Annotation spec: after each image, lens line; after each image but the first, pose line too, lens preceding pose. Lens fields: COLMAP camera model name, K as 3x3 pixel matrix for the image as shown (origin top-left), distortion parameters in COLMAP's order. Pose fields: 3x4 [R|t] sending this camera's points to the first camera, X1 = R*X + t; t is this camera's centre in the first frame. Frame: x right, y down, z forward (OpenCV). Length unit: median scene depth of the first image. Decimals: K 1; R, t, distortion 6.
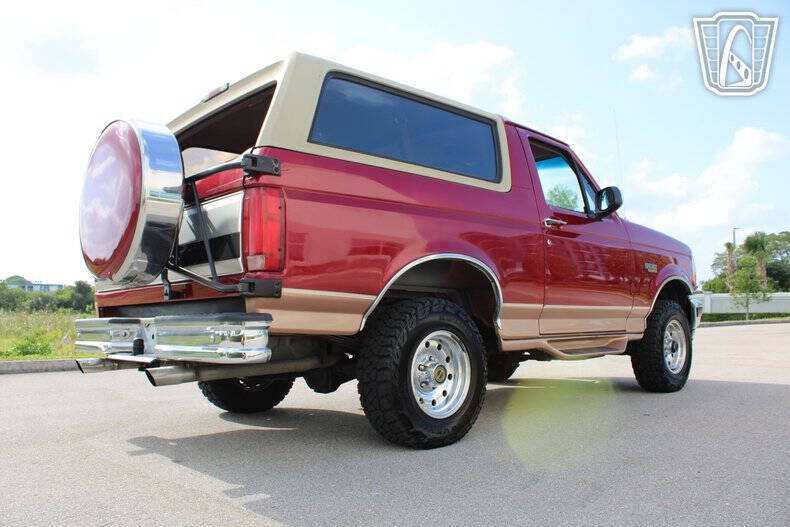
lens RADIAL K [[641.6, 0, 392.9], [0, 641.6, 259.9], [0, 0, 1]] dist [-0.146460, 0.108577]
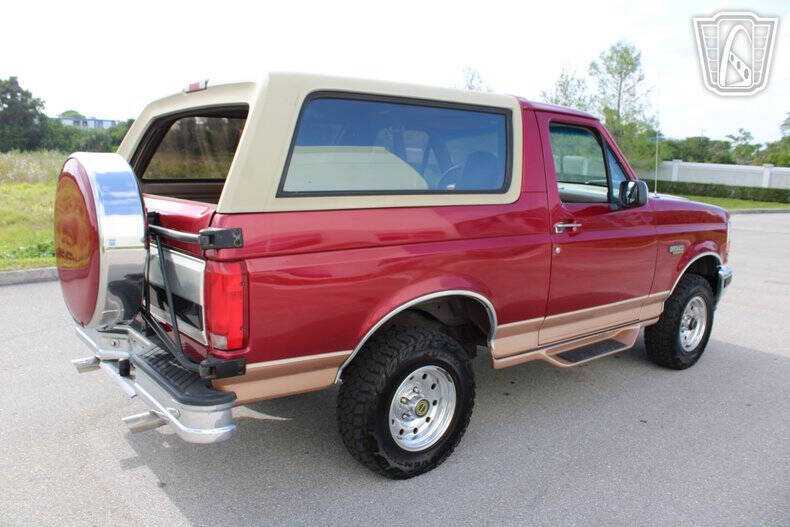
lens RADIAL K [[641.6, 0, 394.3], [0, 641.6, 261.5], [0, 0, 1]] dist [-0.146460, 0.108577]
pose [[0.996404, 0.050041, -0.068369, 0.083314], [-0.031725, 0.968600, 0.246591, -0.270522], [0.078561, -0.243536, 0.966705, 0.093135]]
